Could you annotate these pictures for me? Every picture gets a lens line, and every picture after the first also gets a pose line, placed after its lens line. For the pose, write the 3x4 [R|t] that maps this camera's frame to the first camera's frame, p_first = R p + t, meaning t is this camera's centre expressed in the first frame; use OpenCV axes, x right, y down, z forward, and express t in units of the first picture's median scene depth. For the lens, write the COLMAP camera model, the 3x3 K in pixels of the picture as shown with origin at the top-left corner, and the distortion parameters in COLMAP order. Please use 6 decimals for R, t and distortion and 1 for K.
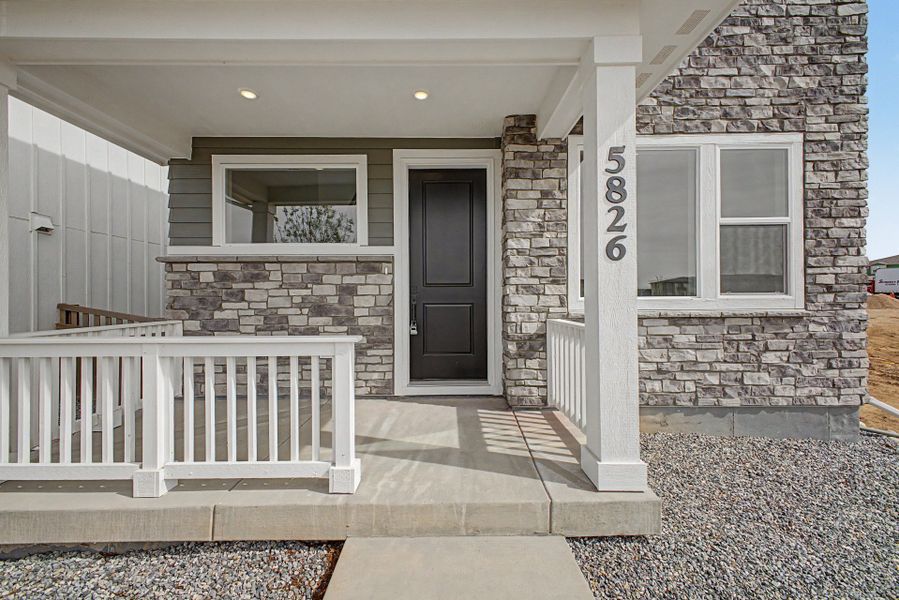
lens RADIAL K [[358.7, 0, 449.1], [0, 358.7, 297.6], [0, 0, 1]] dist [0.000245, 0.000071]
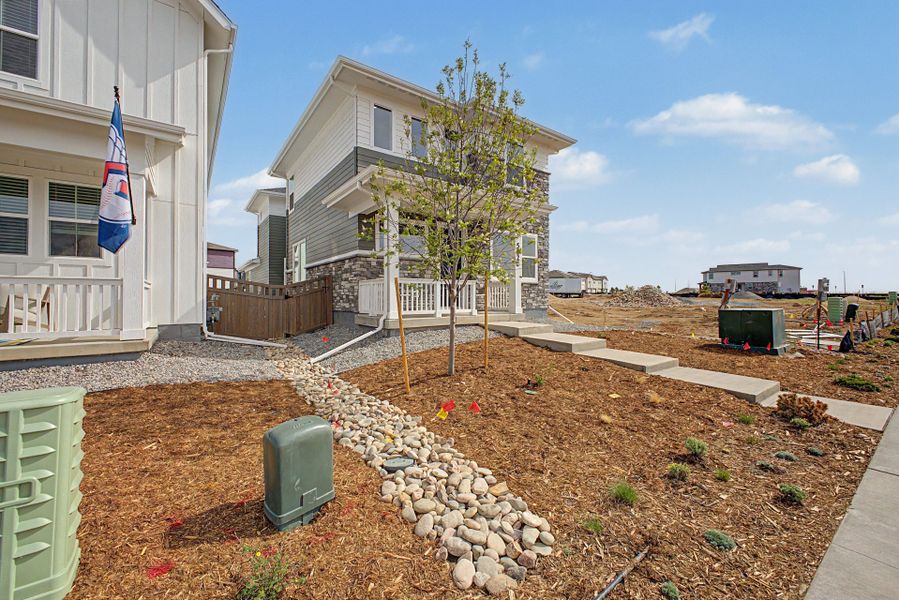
lens RADIAL K [[358.7, 0, 449.8], [0, 358.7, 296.8], [0, 0, 1]] dist [0.000245, 0.000071]
pose [[0.814443, 0.005641, 0.580216, -1.895308], [-0.007014, 0.999975, 0.000124, 0.188225], [-0.580201, -0.004170, 0.814463, -1.487115]]
